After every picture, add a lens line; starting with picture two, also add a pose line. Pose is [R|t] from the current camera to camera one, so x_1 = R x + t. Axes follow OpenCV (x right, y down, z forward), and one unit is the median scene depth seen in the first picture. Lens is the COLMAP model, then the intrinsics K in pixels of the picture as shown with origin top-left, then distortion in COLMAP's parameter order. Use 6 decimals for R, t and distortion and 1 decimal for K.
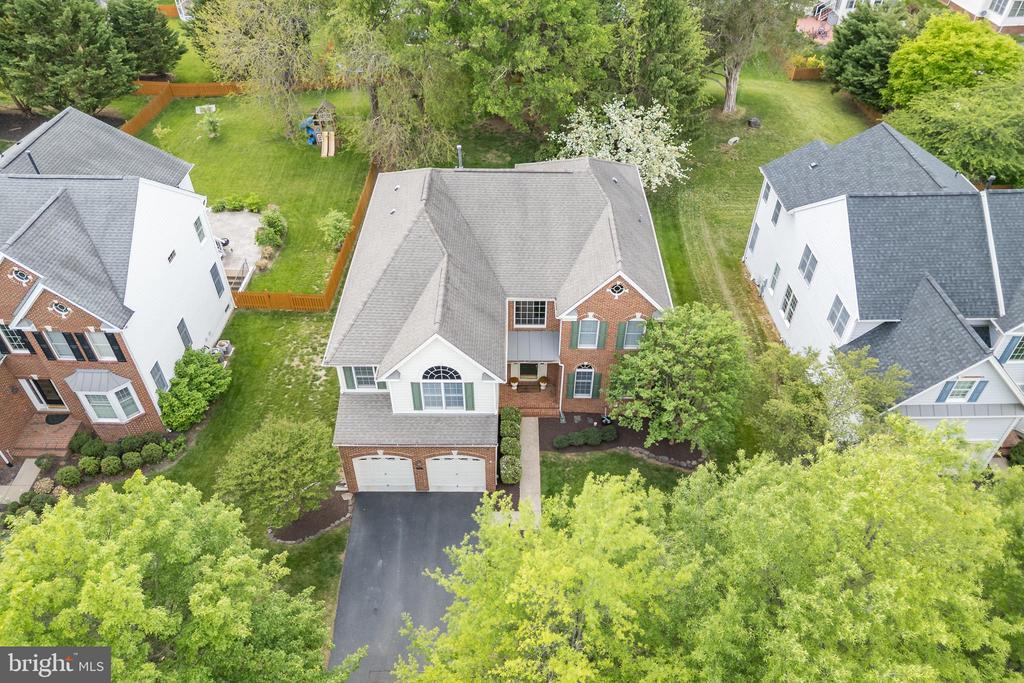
lens RADIAL K [[700.9, 0, 515.5], [0, 700.9, 338.4], [0, 0, 1]] dist [0.020466, 0.001283]
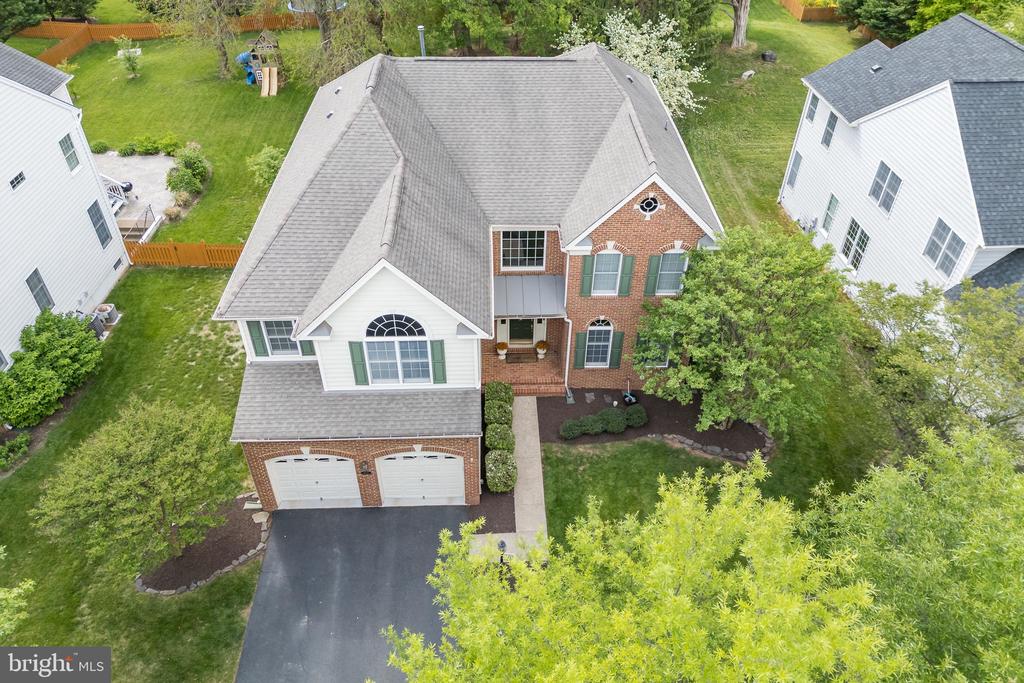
lens RADIAL K [[707.7, 0, 515.0], [0, 707.7, 297.5], [0, 0, 1]] dist [0.015042, -0.001704]
pose [[0.999315, -0.018788, 0.031874, -0.011311], [0.020407, 0.998478, -0.051237, 0.050206], [-0.030863, 0.051852, 0.998178, 0.280109]]
